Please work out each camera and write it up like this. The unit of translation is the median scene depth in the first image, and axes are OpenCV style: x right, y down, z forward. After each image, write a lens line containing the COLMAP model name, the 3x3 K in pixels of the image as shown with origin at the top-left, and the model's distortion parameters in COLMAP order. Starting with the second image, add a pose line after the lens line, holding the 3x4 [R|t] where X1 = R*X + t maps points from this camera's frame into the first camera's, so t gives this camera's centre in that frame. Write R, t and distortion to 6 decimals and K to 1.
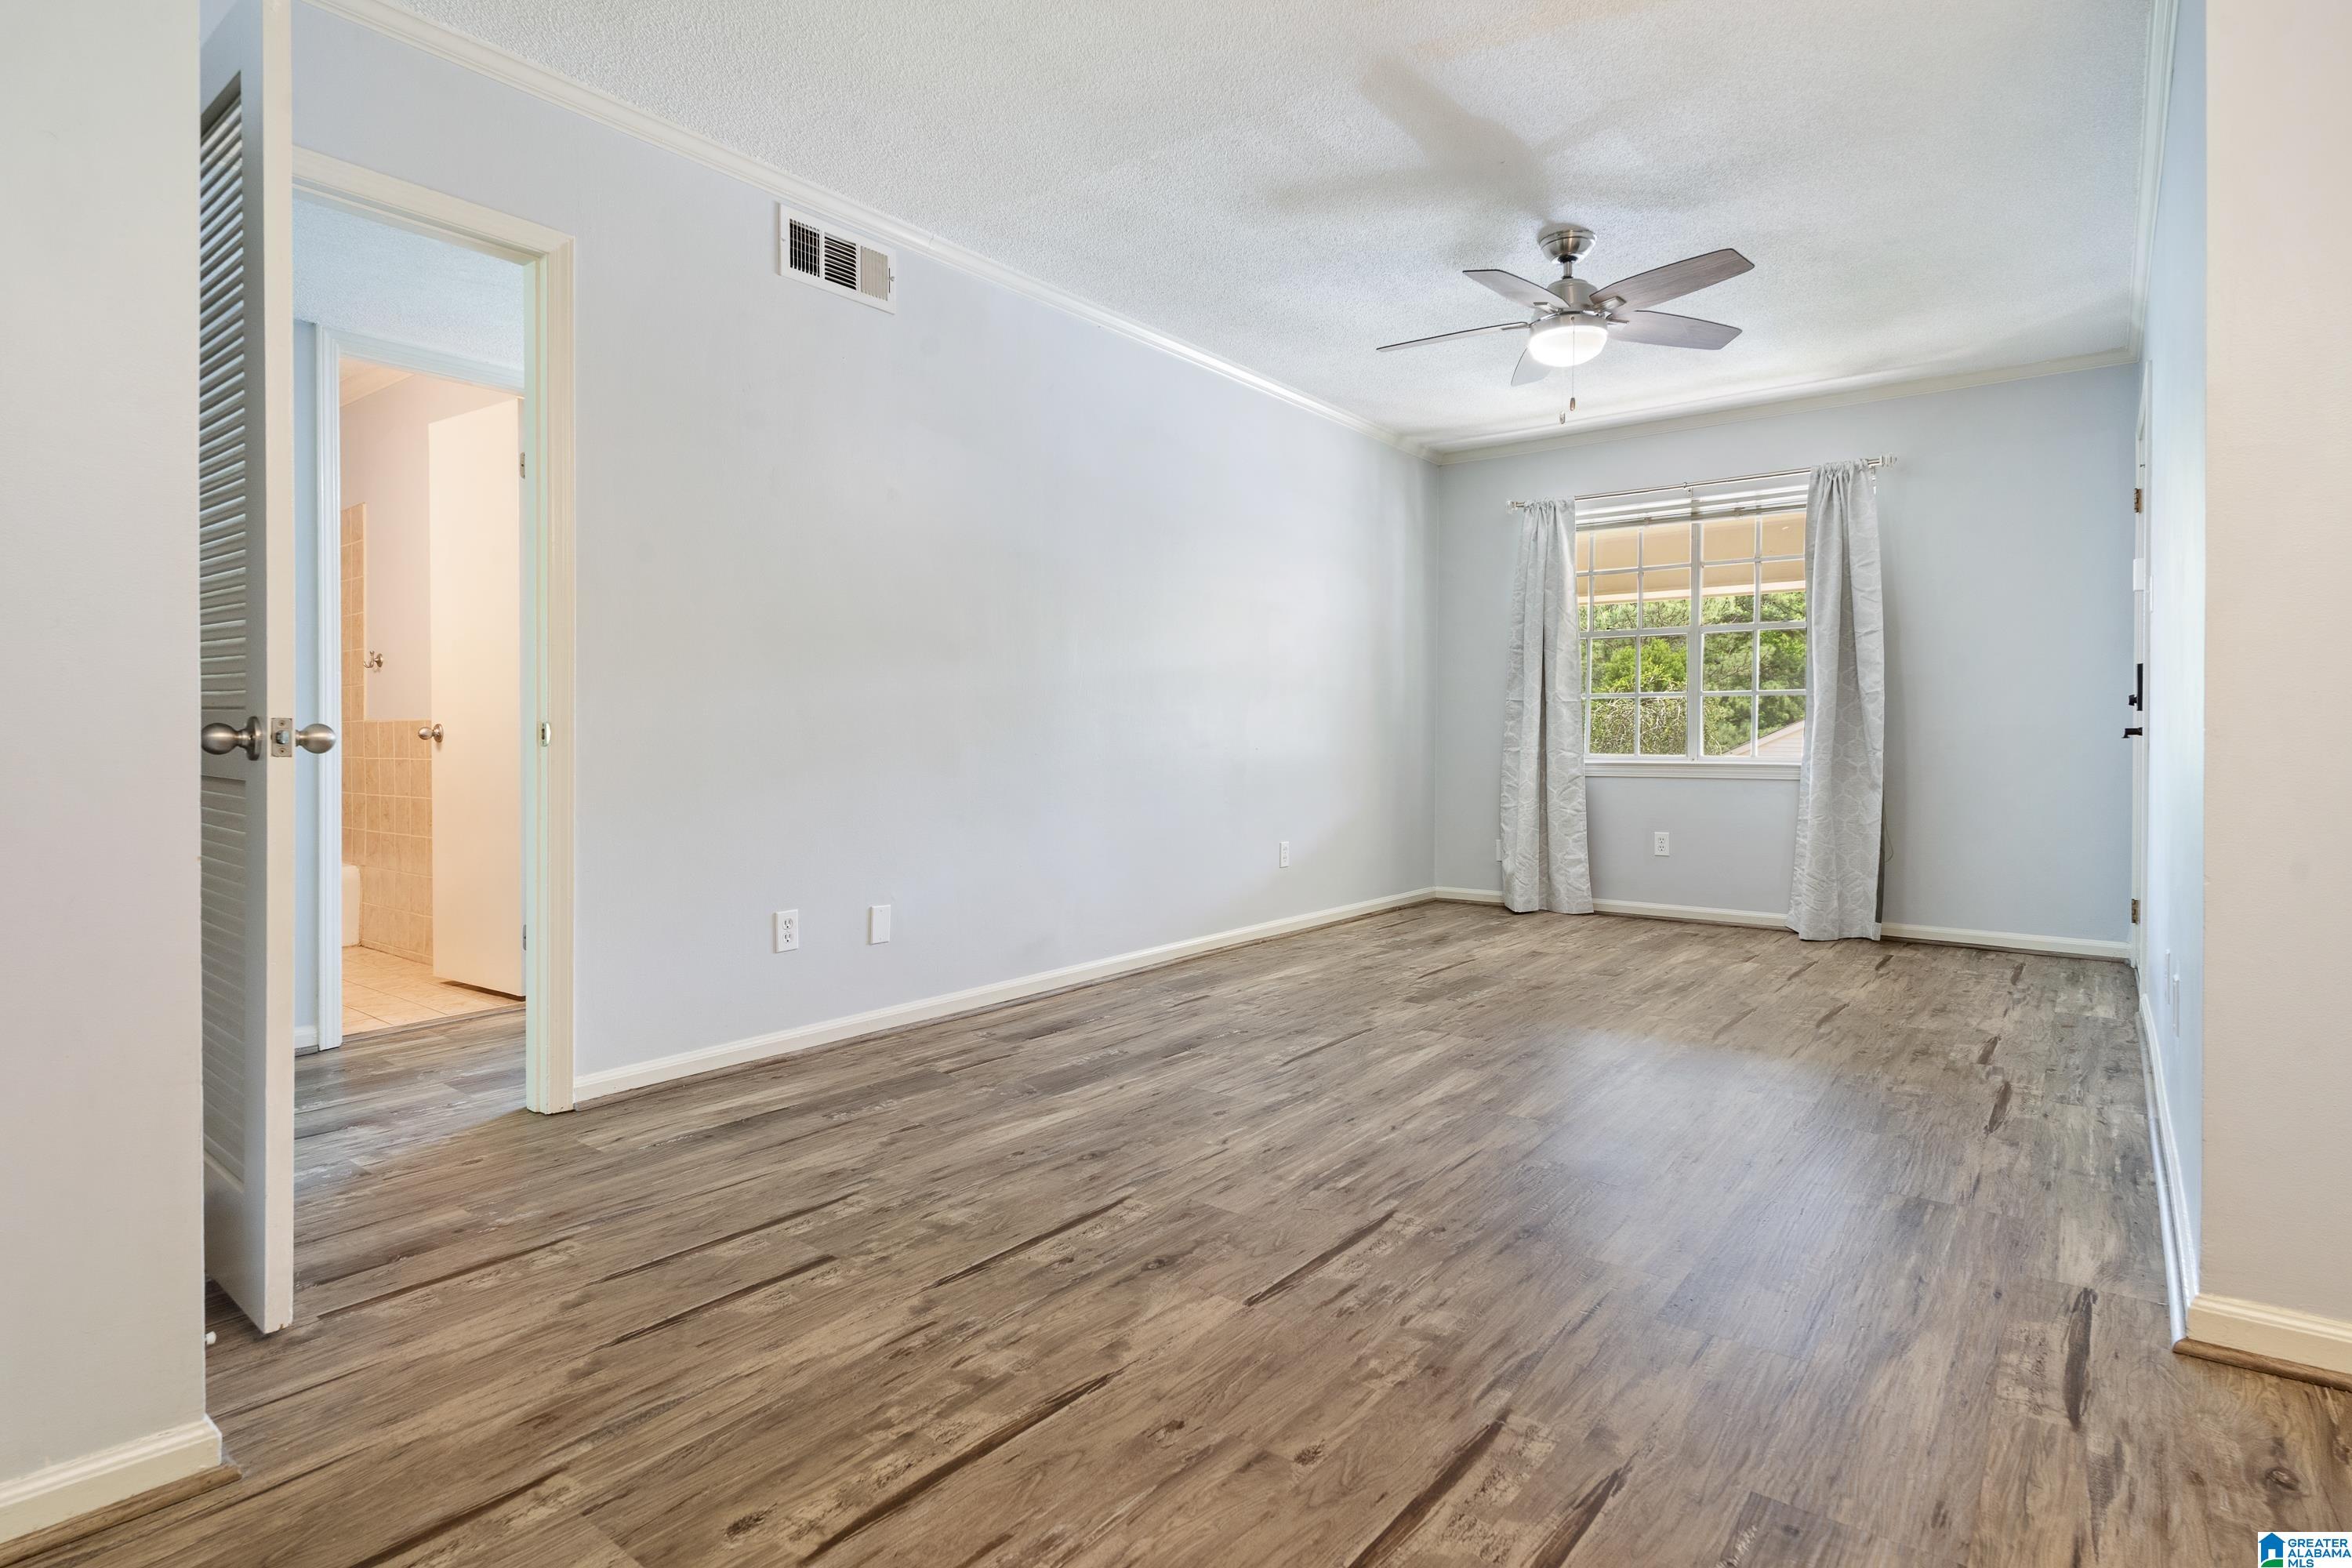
lens RADIAL K [[1184.2, 0, 1177.4], [0, 1184.2, 728.5], [0, 0, 1]] dist [-0.003104, 0.002215]
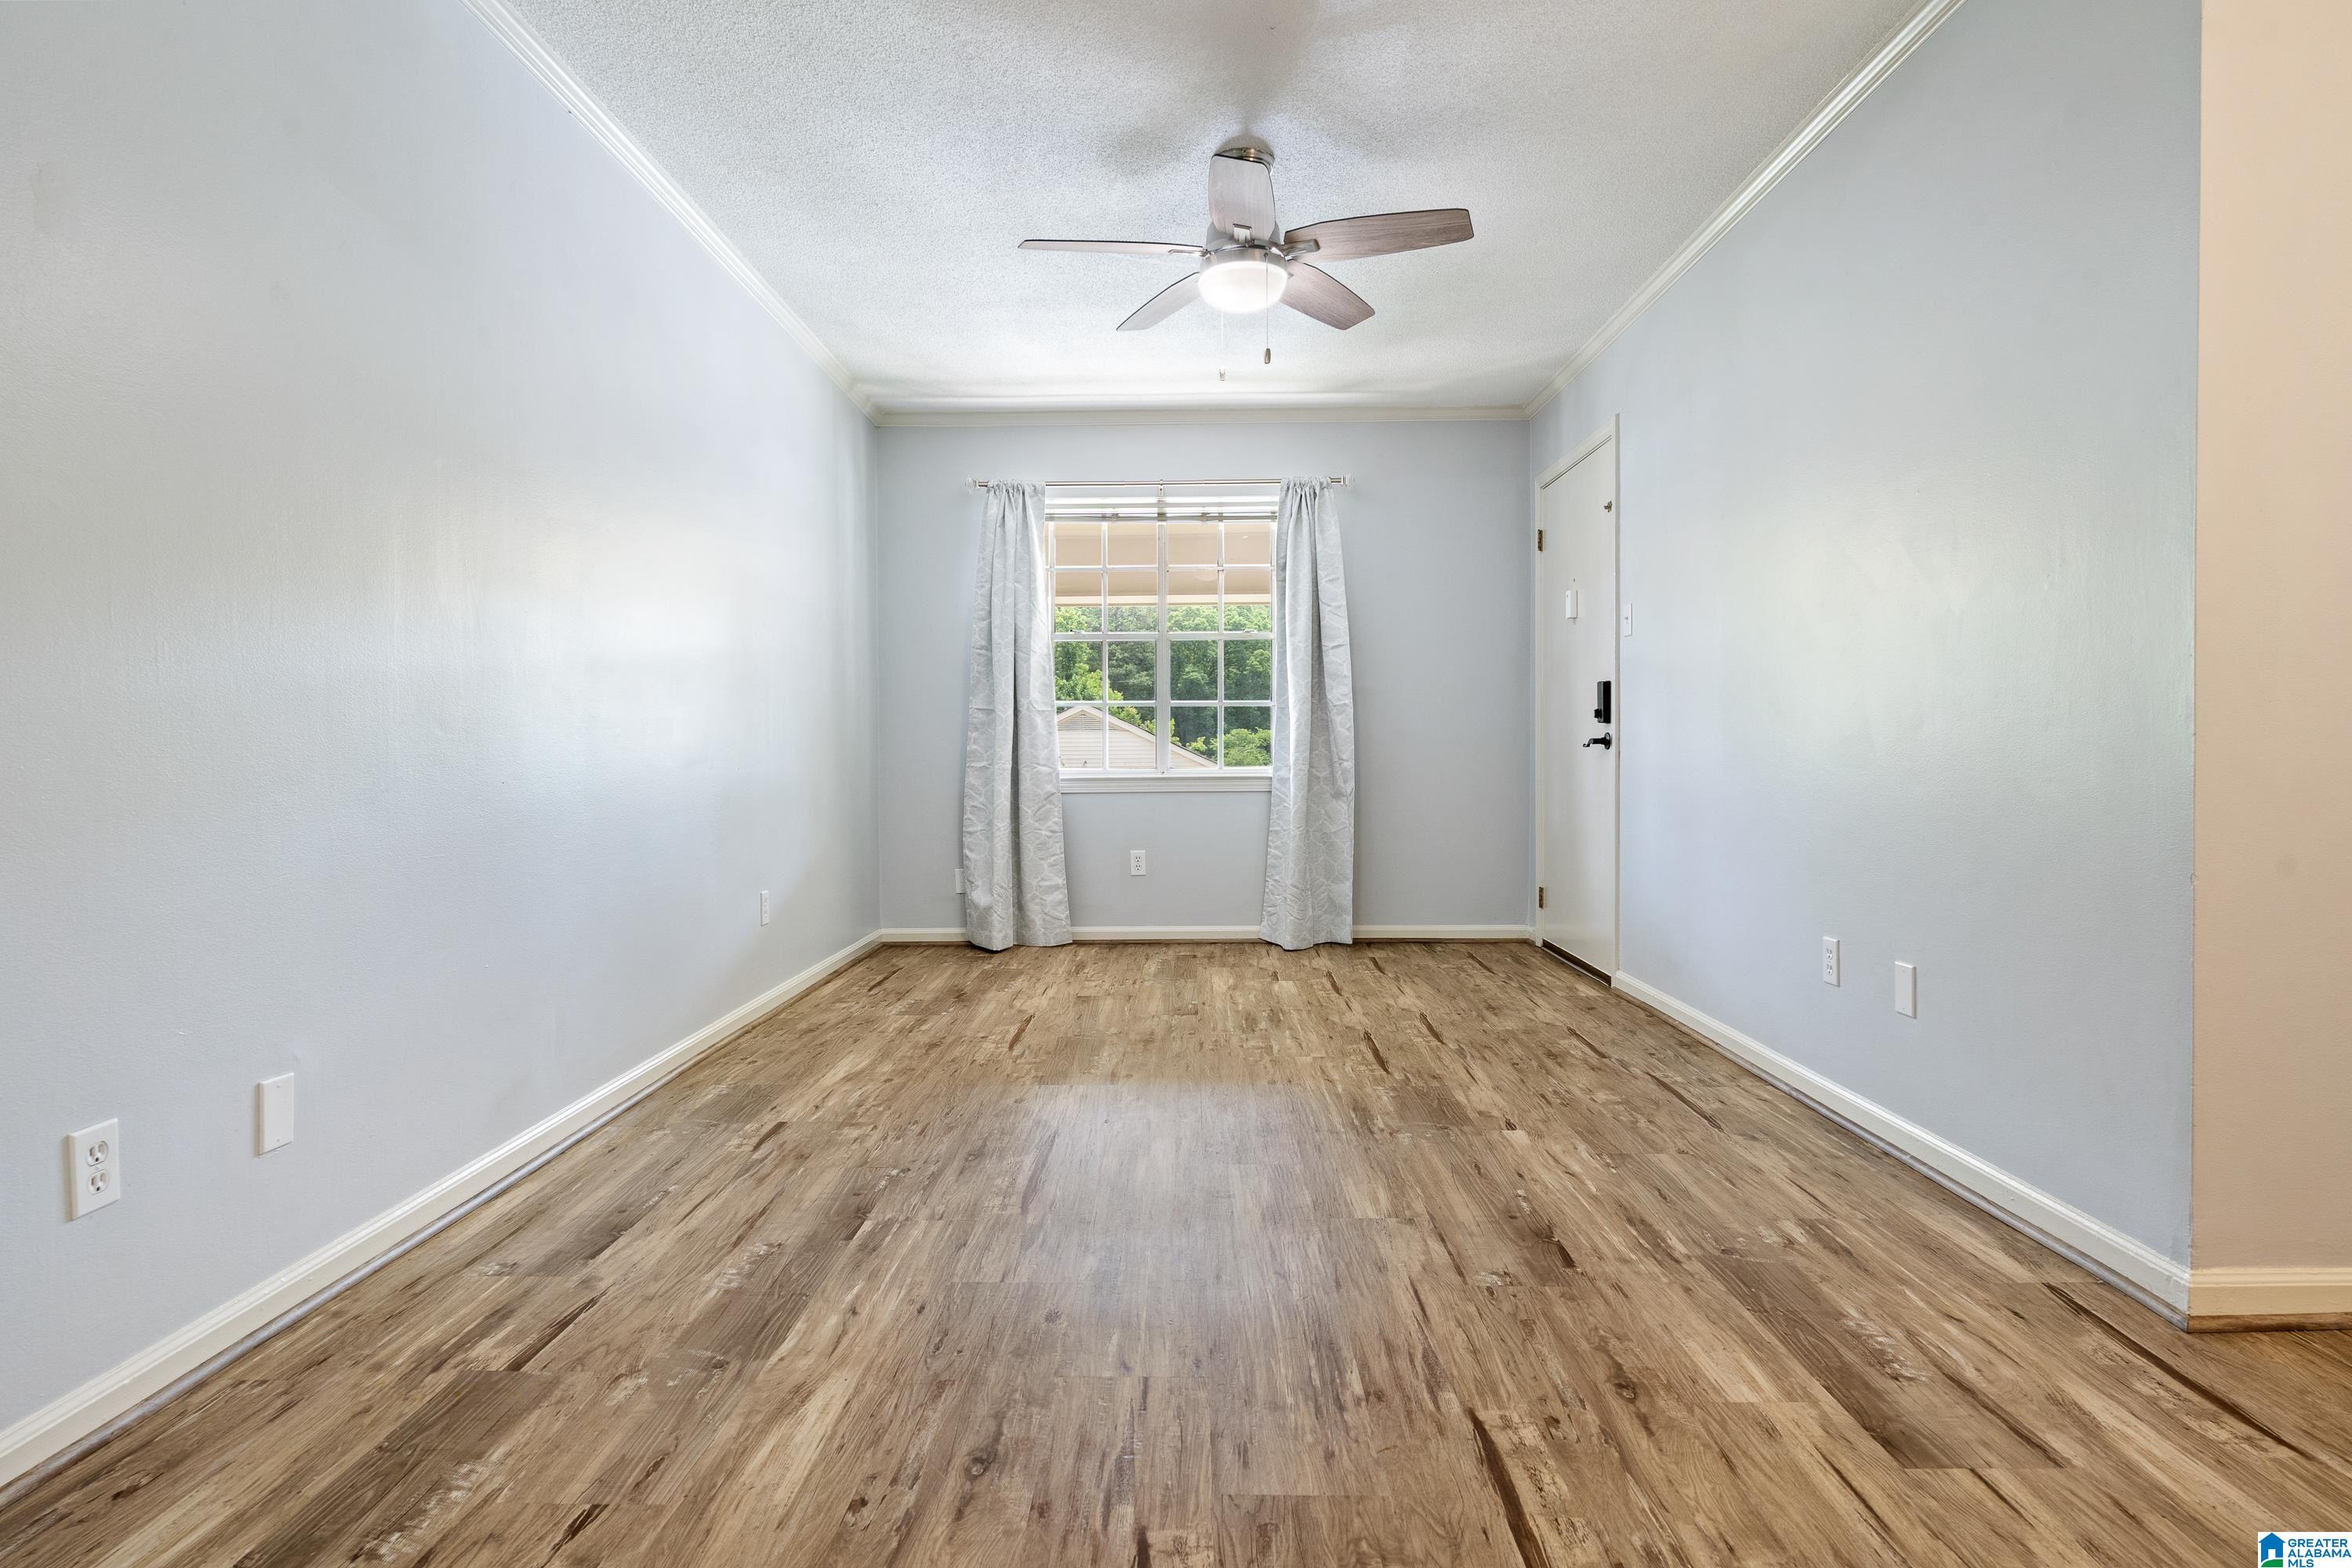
lens RADIAL K [[1230.7, 0, 1161.1], [0, 1230.7, 771.9], [0, 0, 1]] dist [-0.002589, 0.000905]
pose [[0.805379, -0.016499, 0.592530, -0.305437], [0.002503, 0.999698, 0.024436, 0.002563], [-0.592755, -0.018197, 0.805177, 0.395961]]
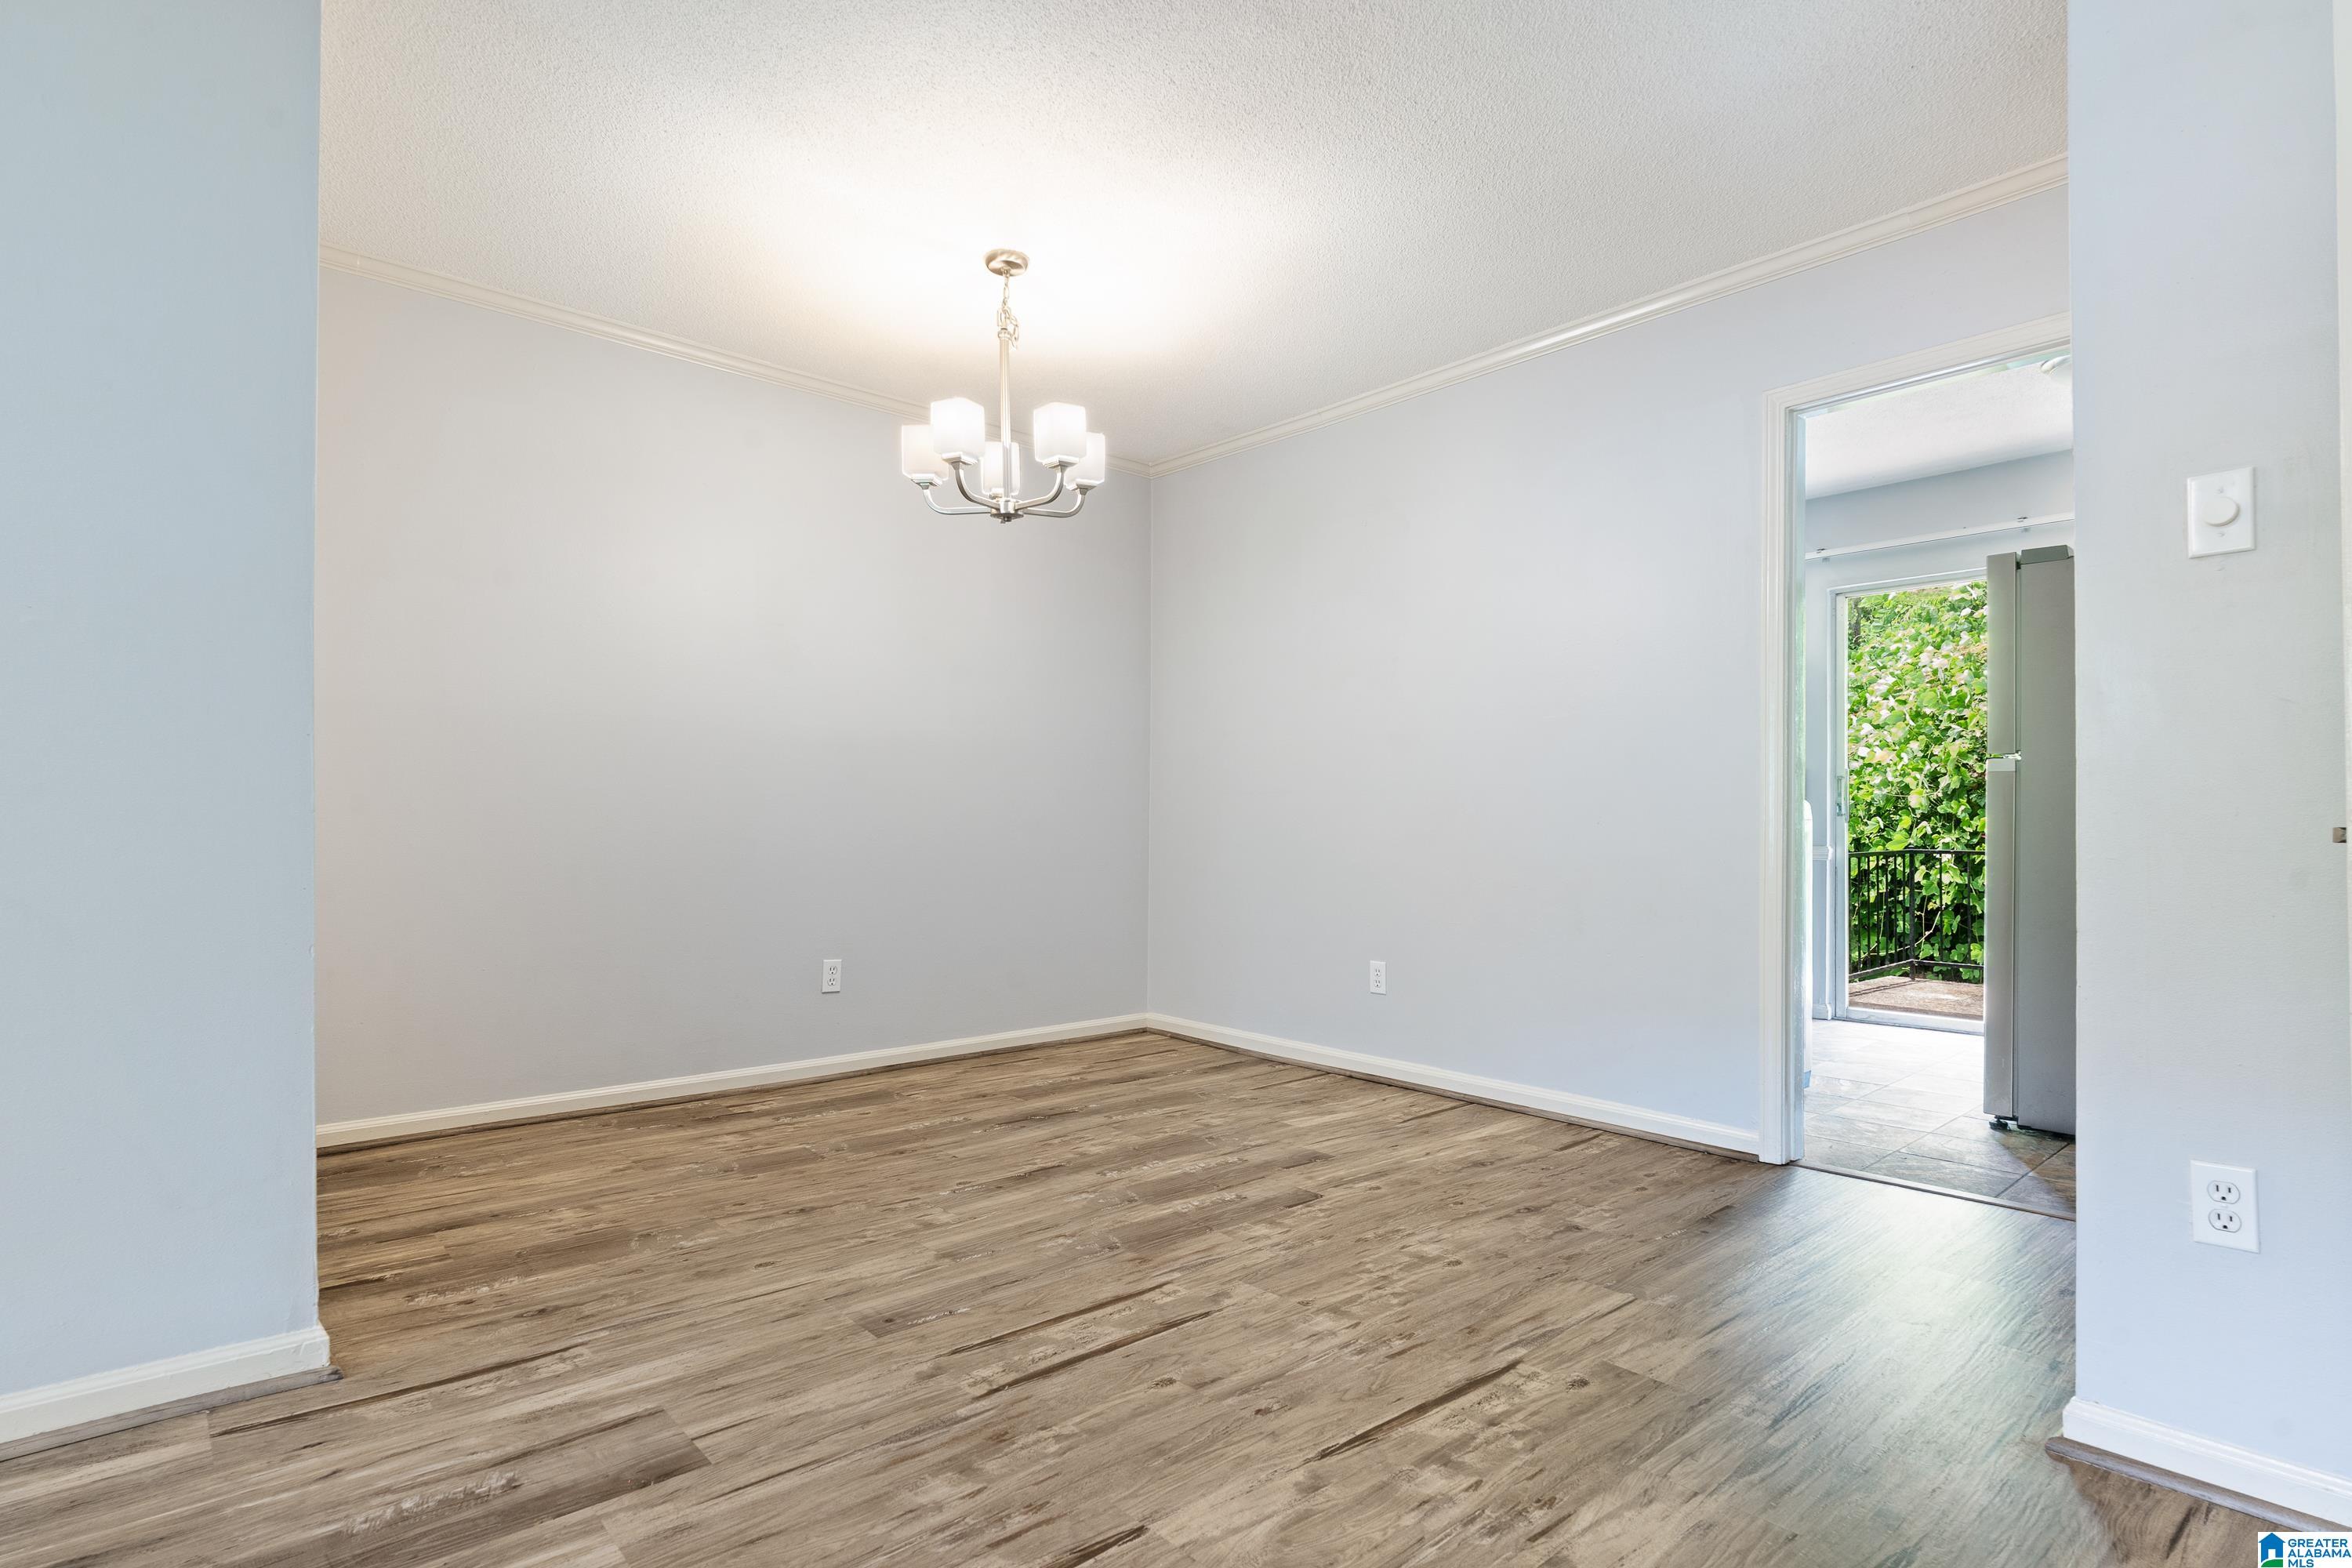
lens RADIAL K [[1184.2, 0, 1171.6], [0, 1184.2, 802.8], [0, 0, 1]] dist [-0.003104, 0.002215]
pose [[-0.981431, -0.005653, 0.191733, -0.070571], [-0.009887, 0.999728, -0.021136, 0.005228], [-0.191561, -0.022639, -0.981220, 1.142666]]
